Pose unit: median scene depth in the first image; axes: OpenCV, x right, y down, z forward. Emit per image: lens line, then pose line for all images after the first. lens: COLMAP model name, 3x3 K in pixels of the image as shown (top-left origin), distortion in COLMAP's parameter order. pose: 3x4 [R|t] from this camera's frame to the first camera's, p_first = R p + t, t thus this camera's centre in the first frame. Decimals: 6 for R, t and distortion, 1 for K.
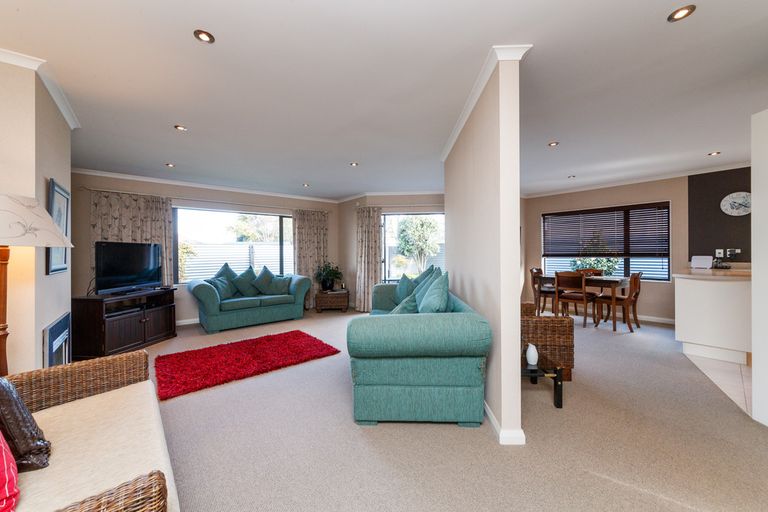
lens RADIAL K [[295.5, 0, 383.8], [0, 295.5, 249.4], [0, 0, 1]] dist [-0.000372, 0.004348]
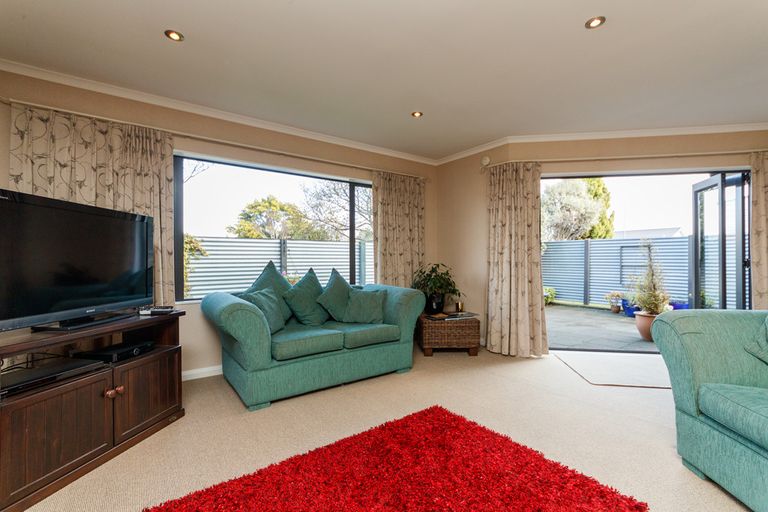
lens RADIAL K [[354.6, 0, 384.0], [0, 354.6, 256.0], [0, 0, 1]] dist [0.015902, 0.000061]
pose [[0.997709, 0.004551, -0.067501, -0.216220], [-0.004627, 0.999989, -0.000978, 0.026779], [0.067496, 0.001288, 0.997719, 0.285350]]
